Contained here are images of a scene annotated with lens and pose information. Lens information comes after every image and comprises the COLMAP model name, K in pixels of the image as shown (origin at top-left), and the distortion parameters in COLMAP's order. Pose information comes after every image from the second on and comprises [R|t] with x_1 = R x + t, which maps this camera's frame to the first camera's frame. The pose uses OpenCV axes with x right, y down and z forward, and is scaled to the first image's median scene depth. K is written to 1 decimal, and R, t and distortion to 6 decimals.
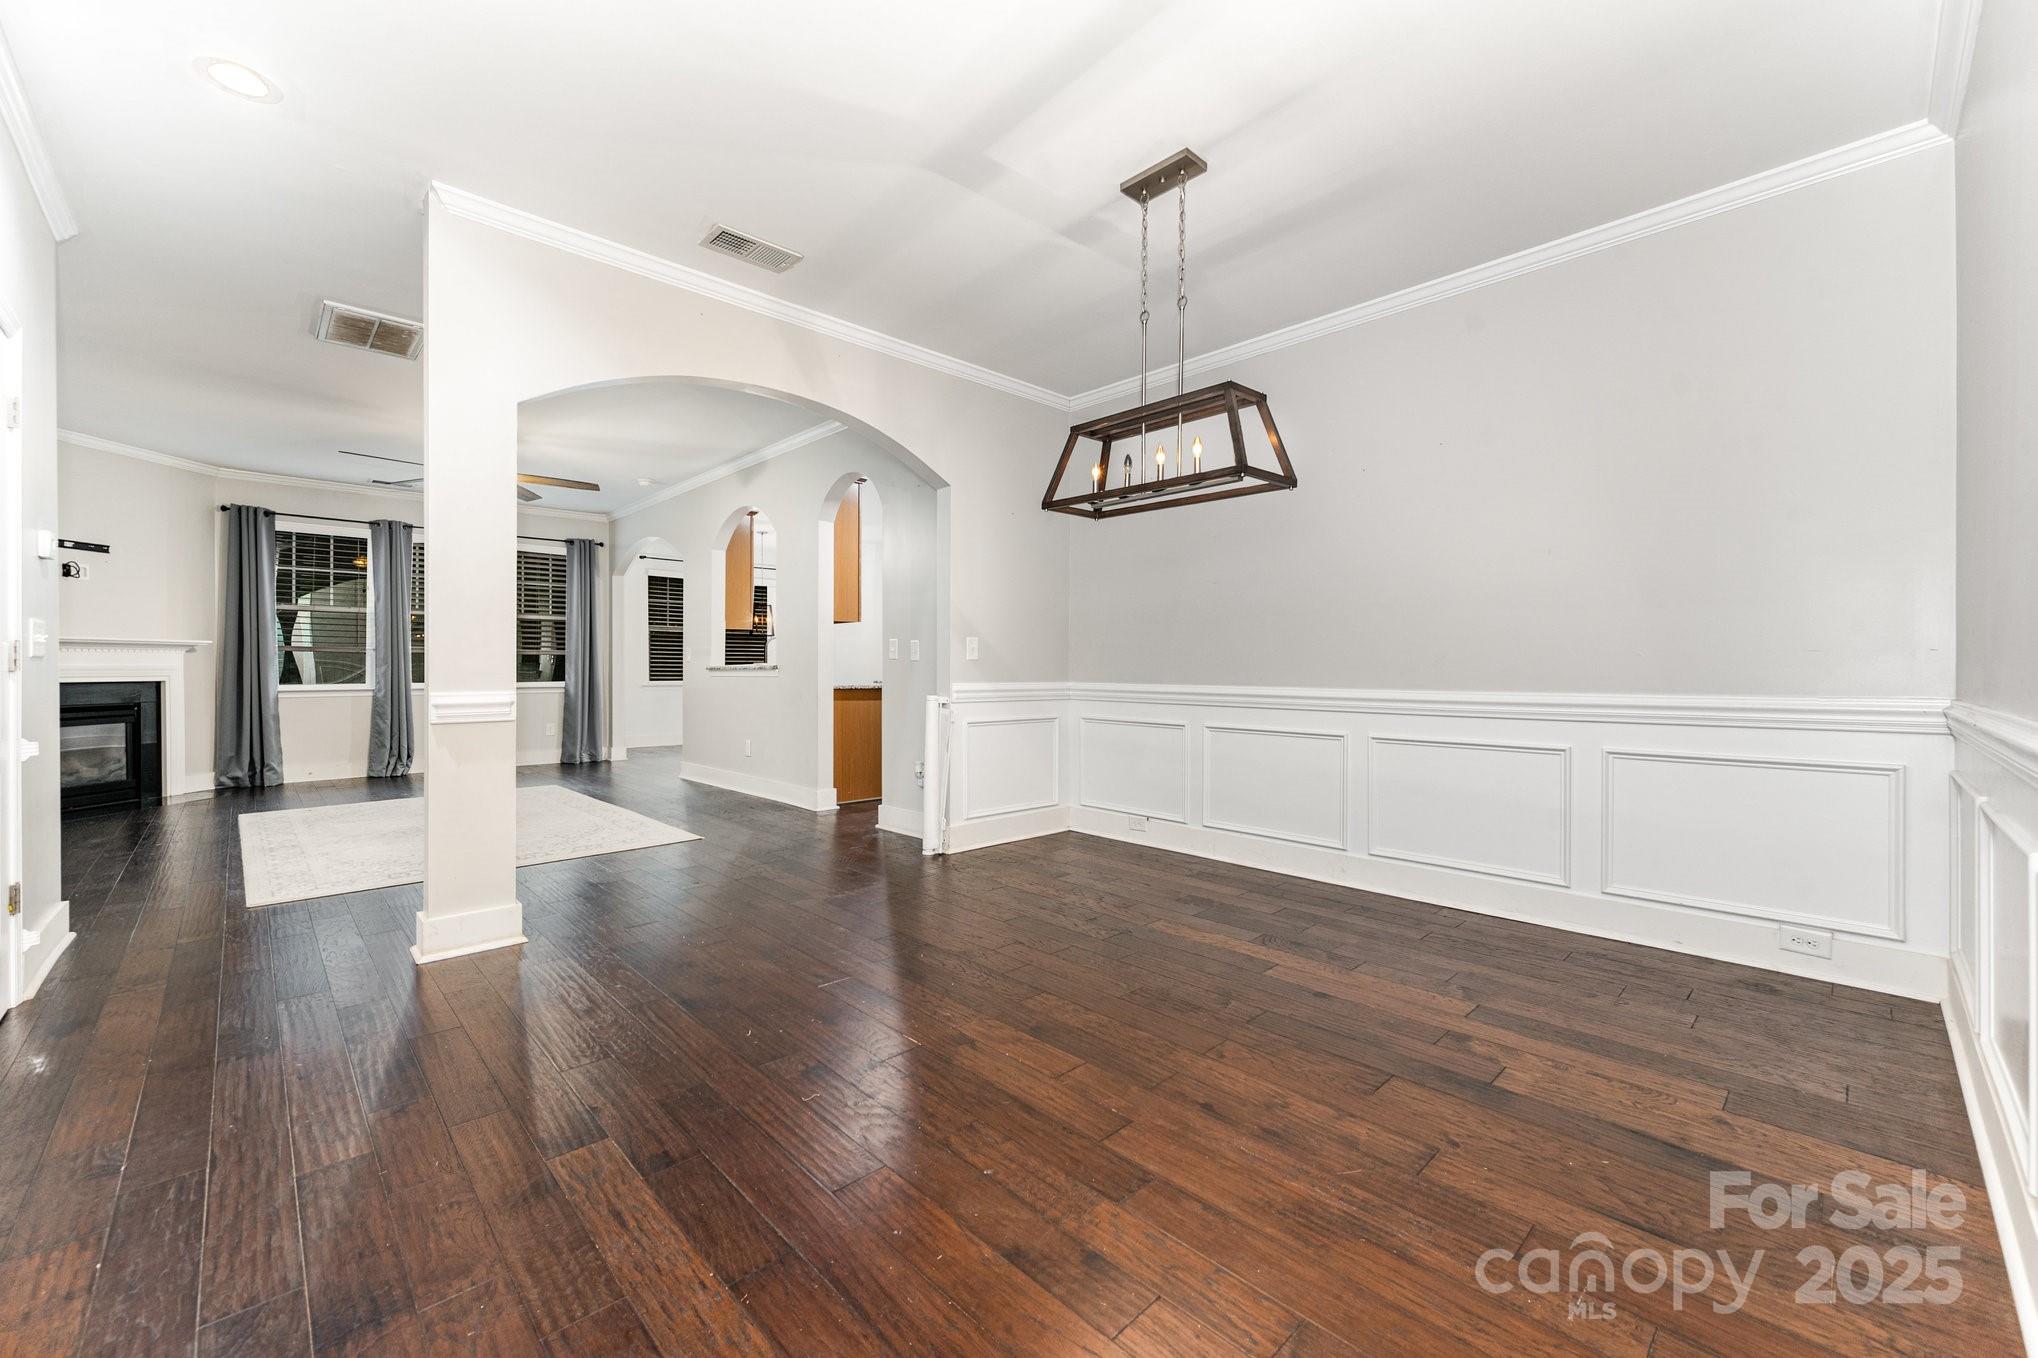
lens RADIAL K [[812.7, 0, 1024.5], [0, 812.7, 660.2], [0, 0, 1]] dist [0.001789, -0.000211]
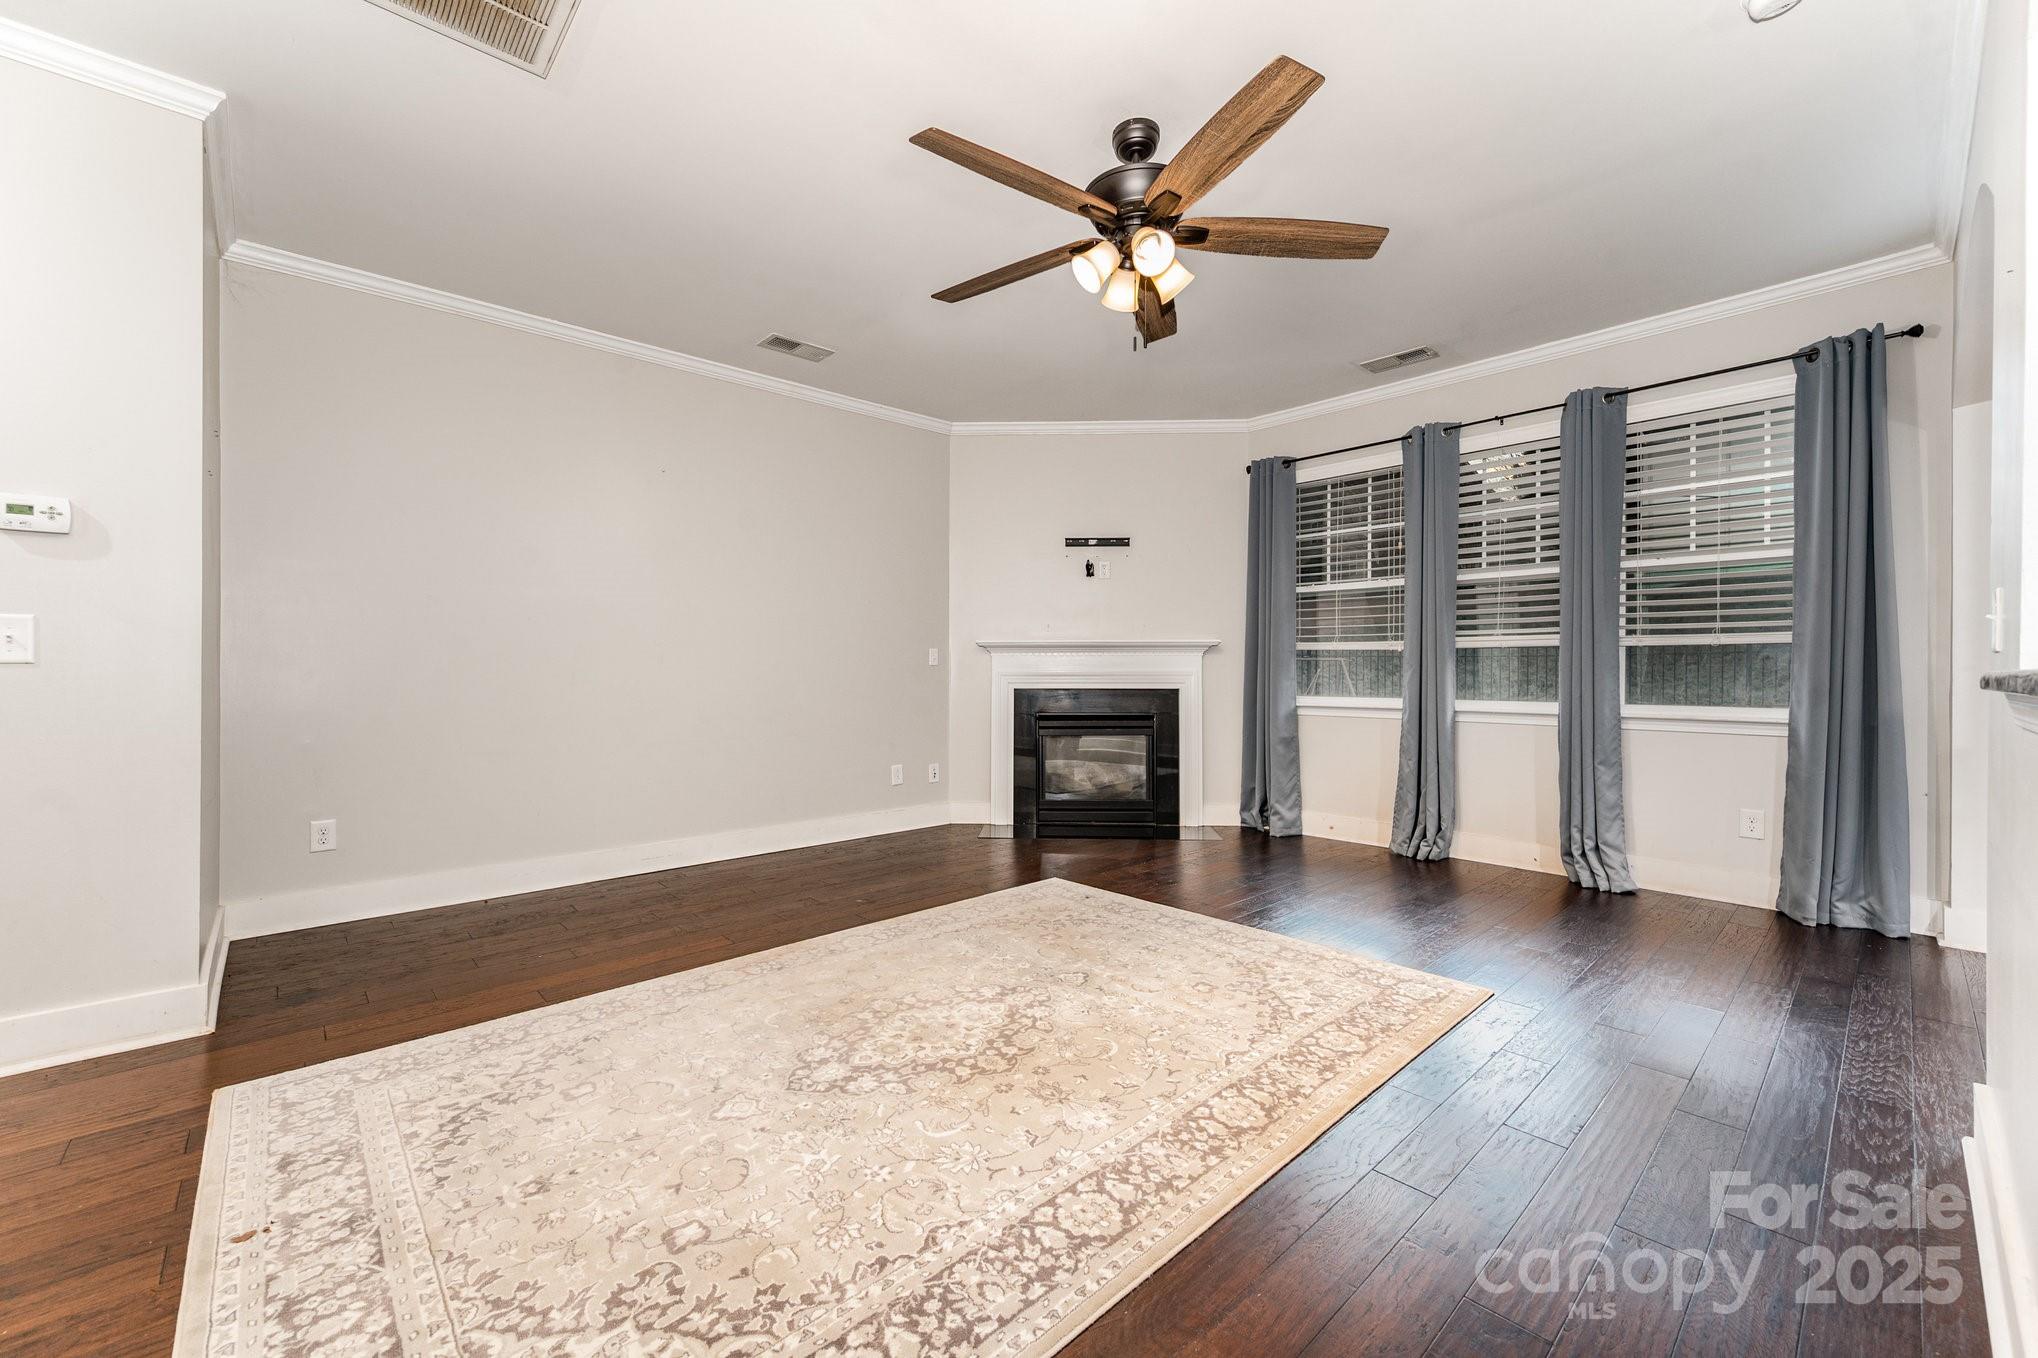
lens RADIAL K [[812.7, 0, 1024.3], [0, 812.7, 673.6], [0, 0, 1]] dist [0.001789, -0.000211]
pose [[-0.025008, 0.003536, -0.999681, -0.212239], [0.008593, 0.999958, 0.003323, 0.005523], [0.999650, -0.008507, -0.025037, 0.863924]]
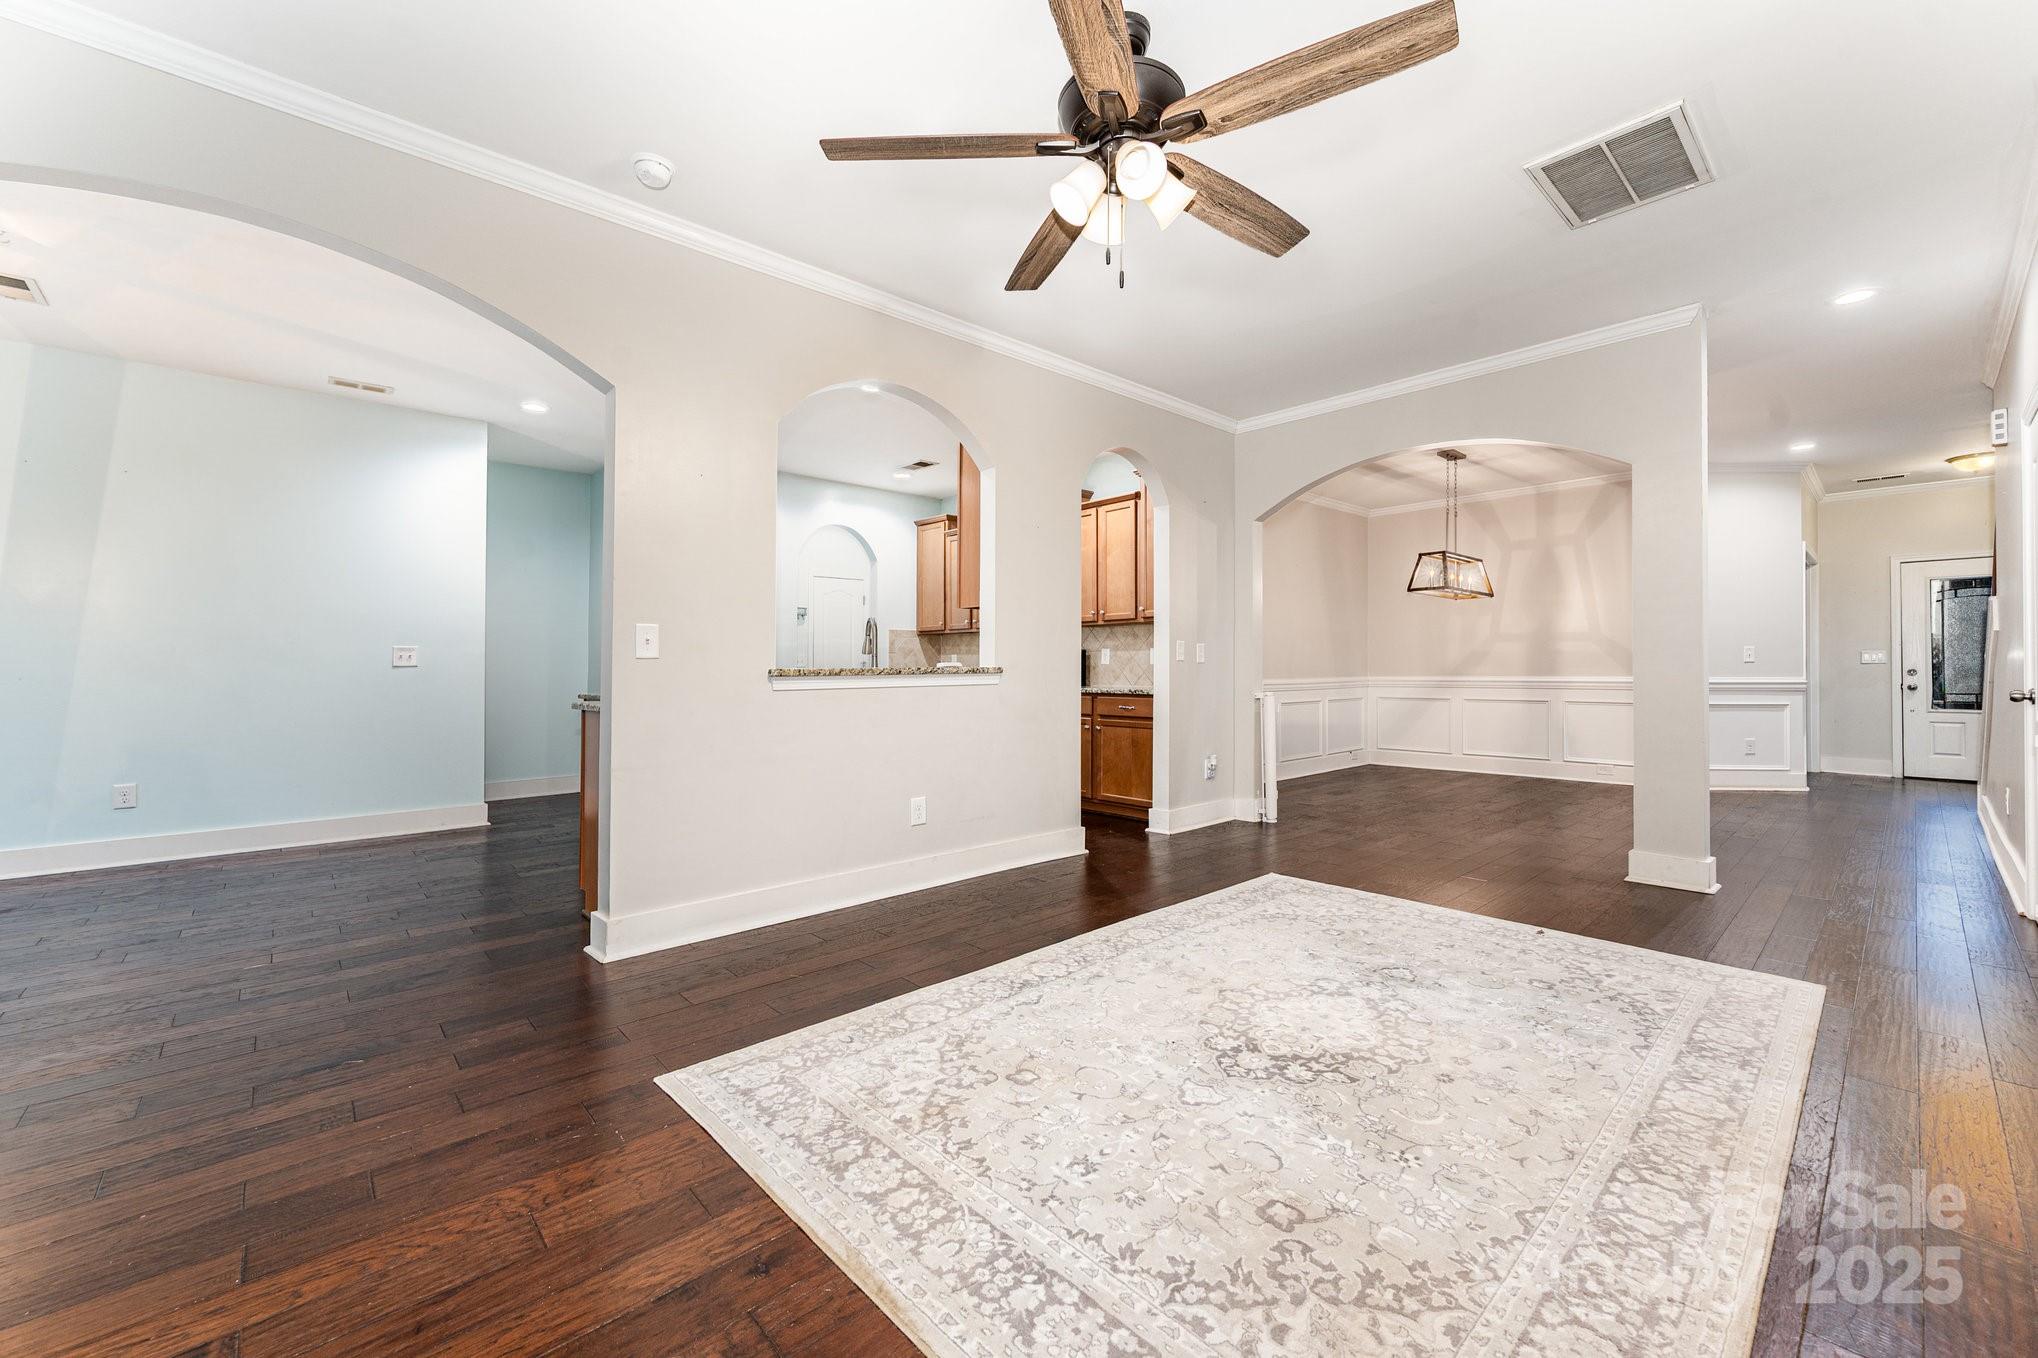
lens RADIAL K [[812.7, 0, 1020.7], [0, 812.7, 652.7], [0, 0, 1]] dist [0.001789, -0.000211]
pose [[0.030730, 0.017192, 0.999380, -0.942560], [-0.006251, 0.999836, -0.017007, 0.006009], [-0.999508, -0.005724, 0.030832, 0.935562]]
